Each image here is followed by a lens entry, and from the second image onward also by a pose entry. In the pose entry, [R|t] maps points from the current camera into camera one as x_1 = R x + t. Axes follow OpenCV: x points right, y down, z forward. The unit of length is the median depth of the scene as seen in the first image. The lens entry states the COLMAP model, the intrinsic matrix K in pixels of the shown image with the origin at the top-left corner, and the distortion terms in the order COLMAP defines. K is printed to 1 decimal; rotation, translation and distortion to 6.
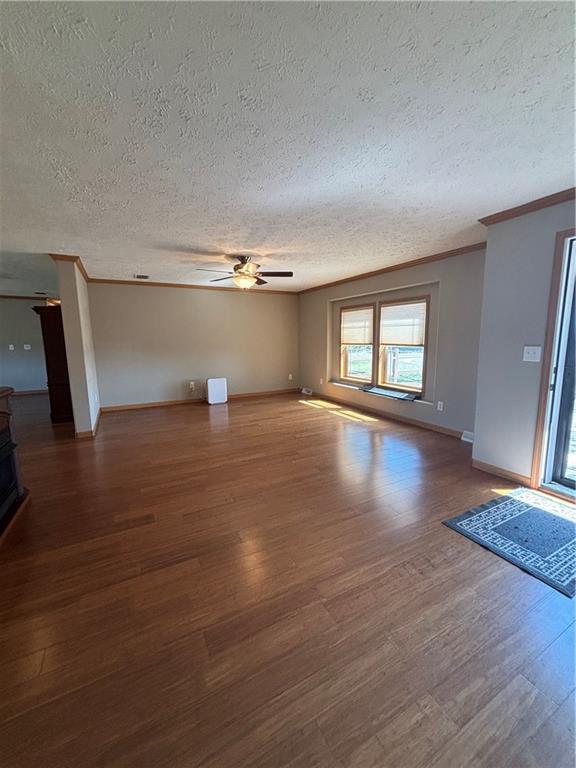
lens RADIAL K [[306.6, 0, 287.4], [0, 306.6, 387.4], [0, 0, 1]] dist [-0.002623, -0.000456]
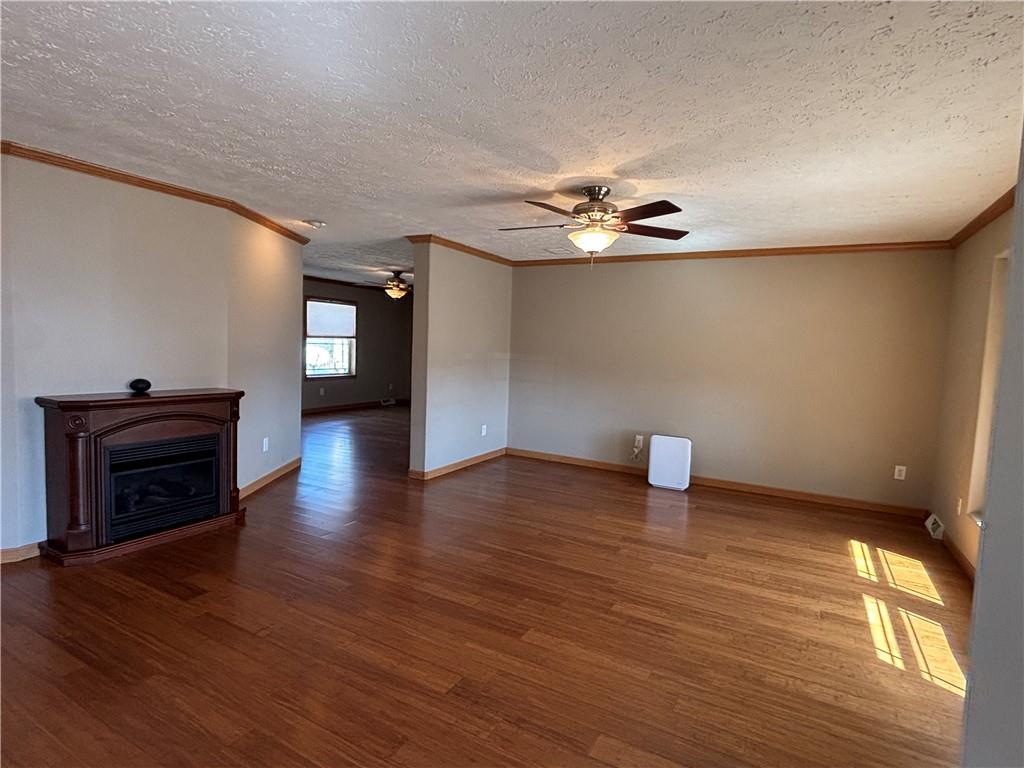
lens RADIAL K [[542.8, 0, 509.9], [0, 542.8, 377.3], [0, 0, 1]] dist [-0.003495, -0.000387]
pose [[0.536392, 0.085056, -0.839672, 0.463404], [-0.178402, 0.983854, -0.014305, -0.085288], [0.824898, 0.157472, 0.542906, 0.416823]]
